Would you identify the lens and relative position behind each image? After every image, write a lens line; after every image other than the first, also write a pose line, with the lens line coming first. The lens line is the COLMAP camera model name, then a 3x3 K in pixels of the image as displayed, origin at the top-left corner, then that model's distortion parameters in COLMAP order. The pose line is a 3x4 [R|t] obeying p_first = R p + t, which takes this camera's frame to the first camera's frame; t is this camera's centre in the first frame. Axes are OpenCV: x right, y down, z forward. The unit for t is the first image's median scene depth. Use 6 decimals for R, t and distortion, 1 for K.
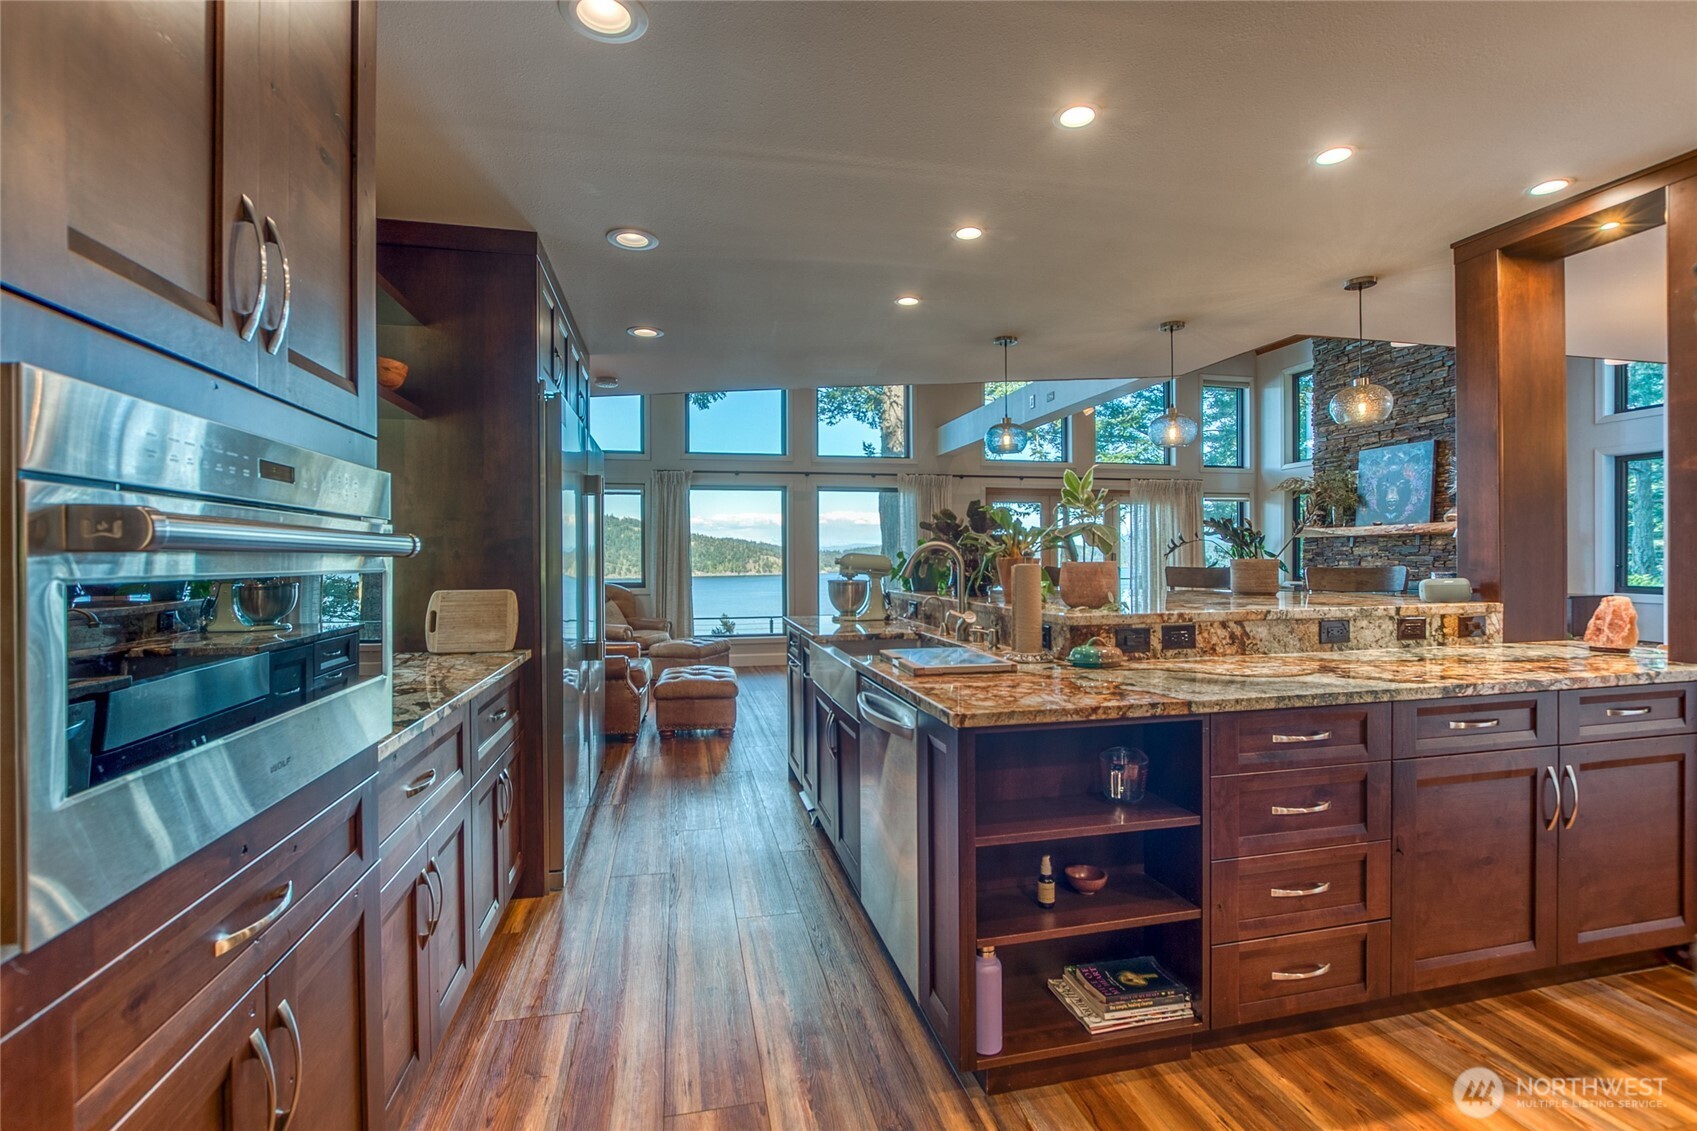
lens RADIAL K [[764.7, 0, 854.0], [0, 764.7, 566.6], [0, 0, 1]] dist [-0.010841, 0.000148]
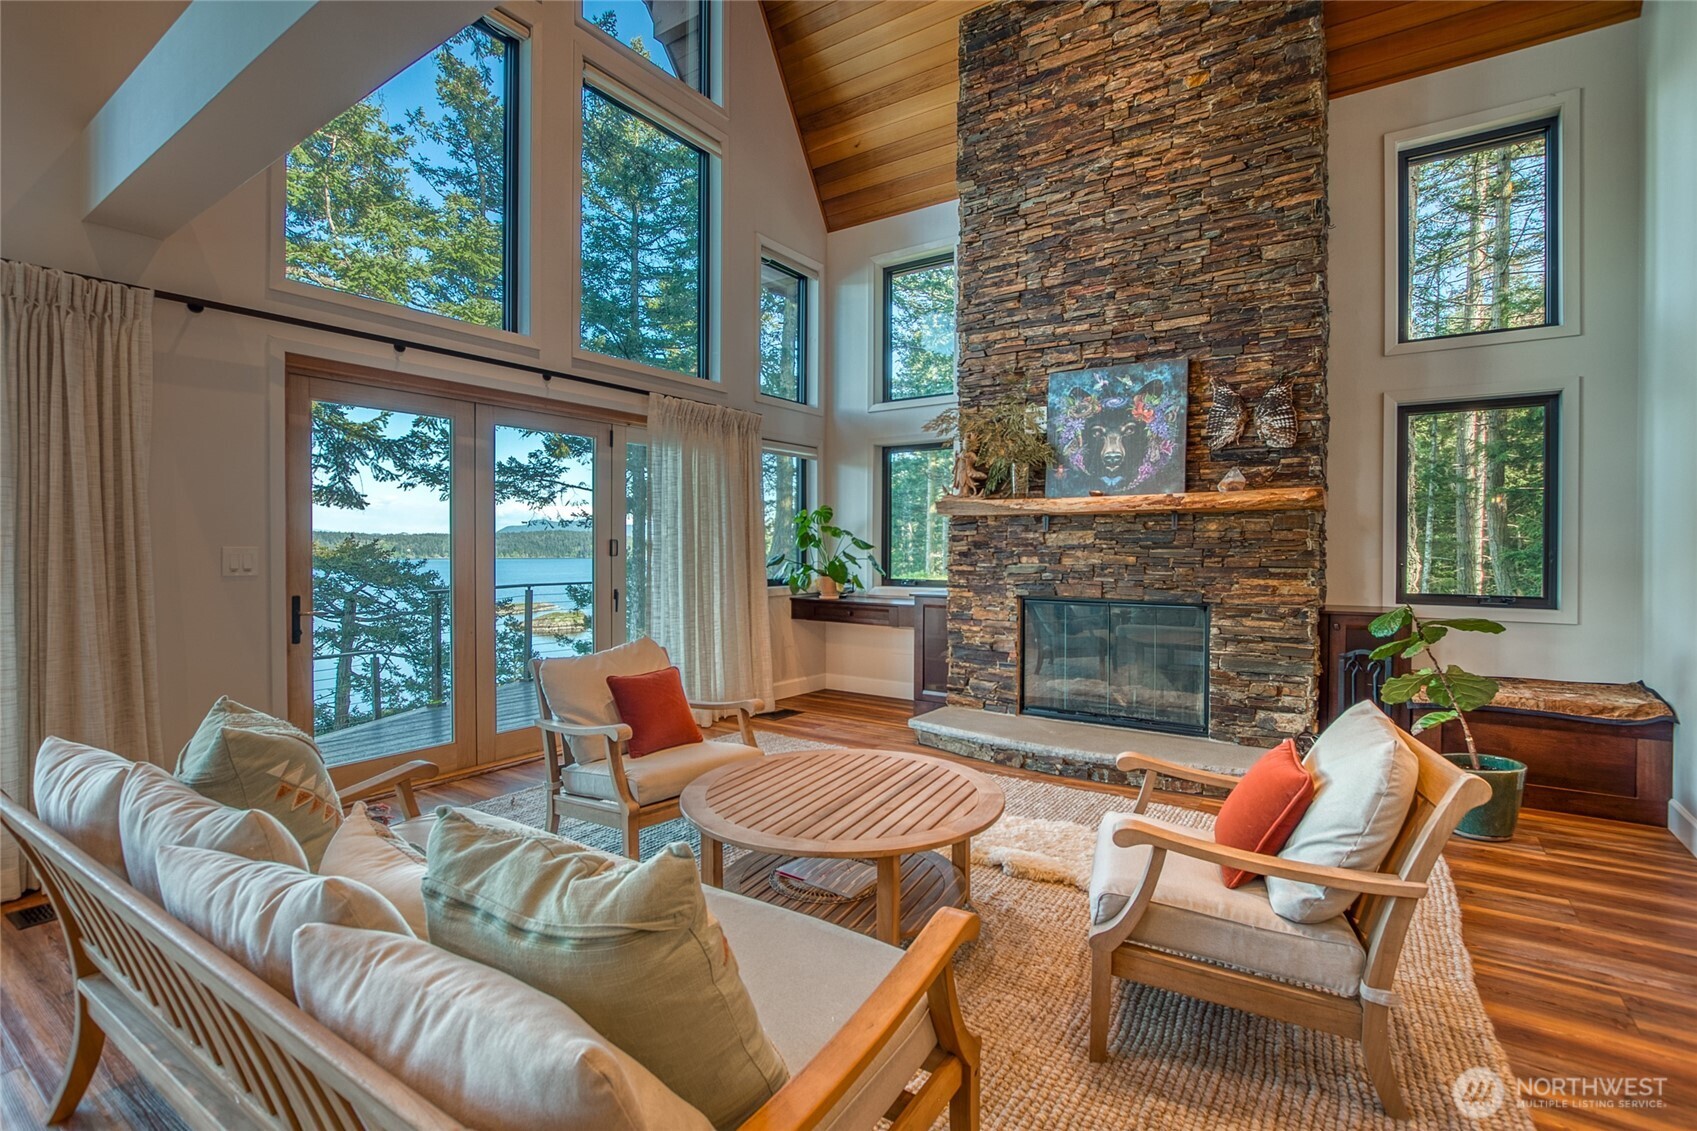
lens RADIAL K [[764.7, 0, 881.5], [0, 764.7, 562.5], [0, 0, 1]] dist [-0.010841, 0.000148]
pose [[0.708121, 0.005035, 0.706073, 0.147241], [-0.002401, 0.999986, -0.004724, 0.000262], [-0.706087, 0.001650, 0.708123, 0.674700]]
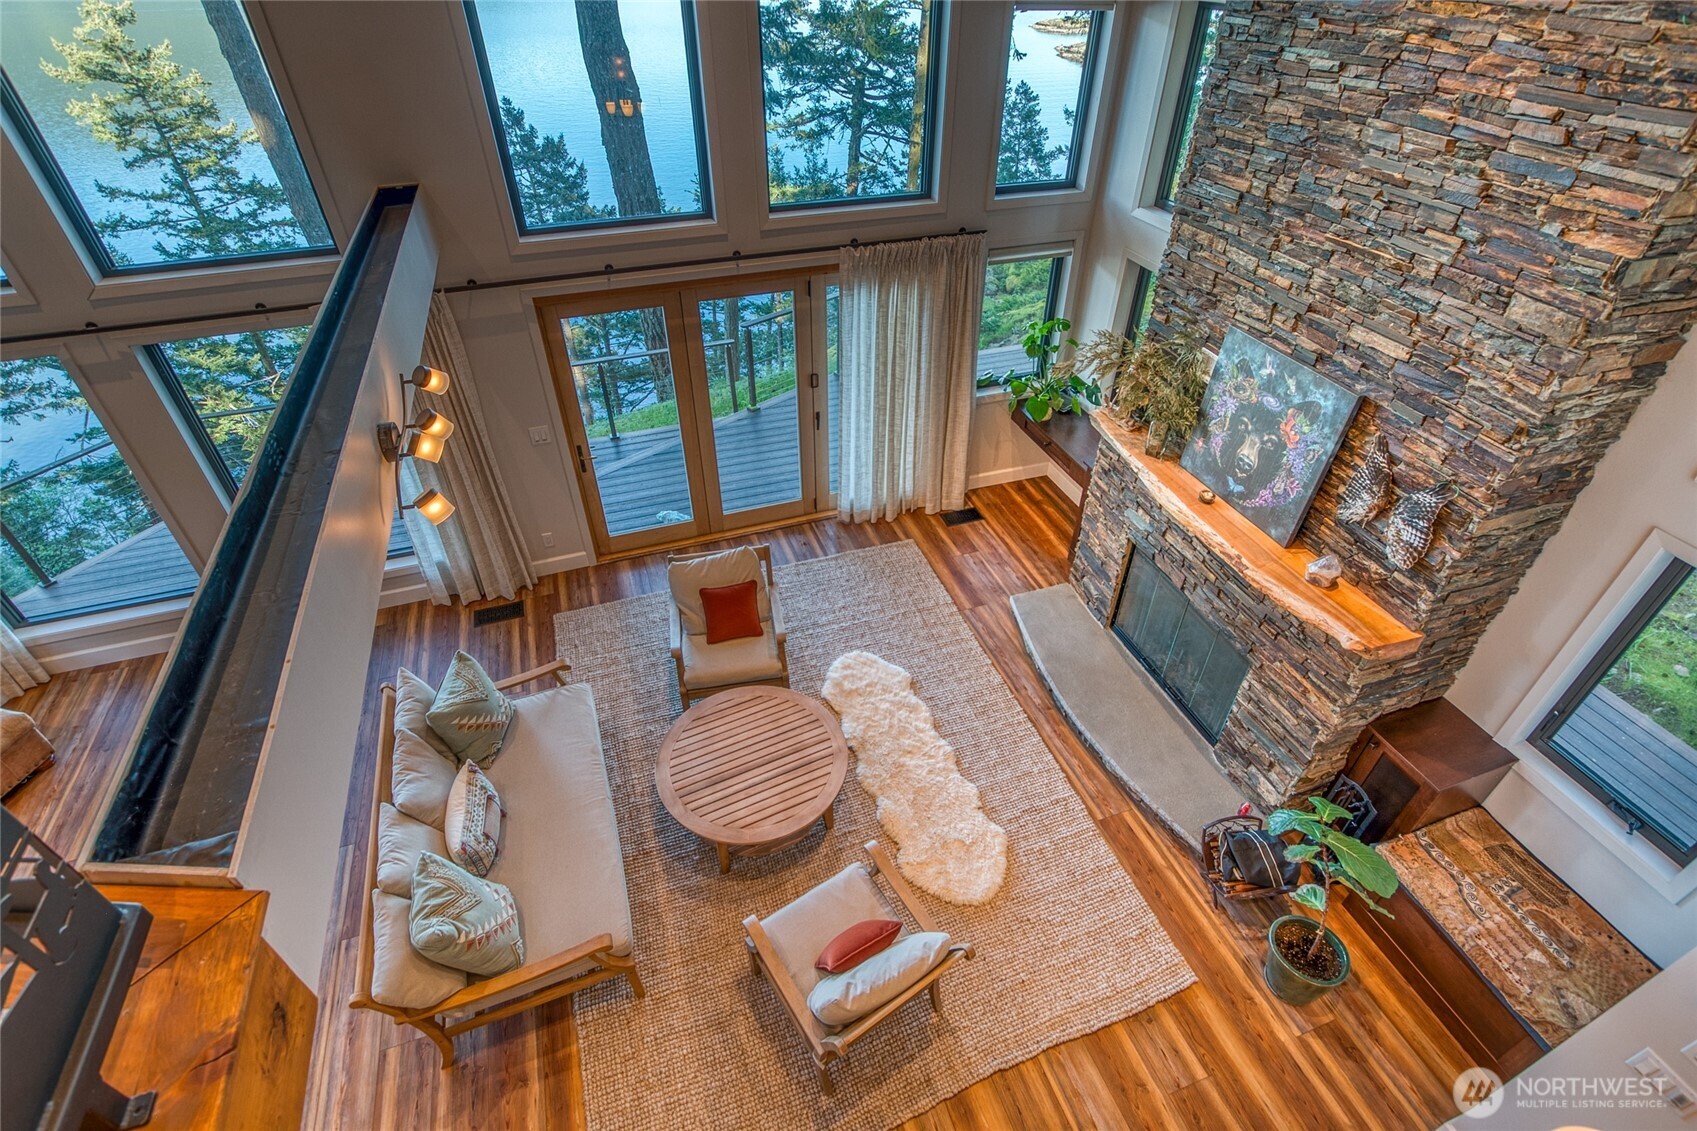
lens RADIAL K [[797.0, 0, 884.9], [0, 797.0, 576.0], [0, 0, 1]] dist [0.002688, 0.000054]
pose [[0.987741, -0.062192, 0.143180, 0.371882], [-0.038950, 0.790012, 0.611853, -0.330453], [-0.151167, -0.609929, 0.777905, 0.550878]]
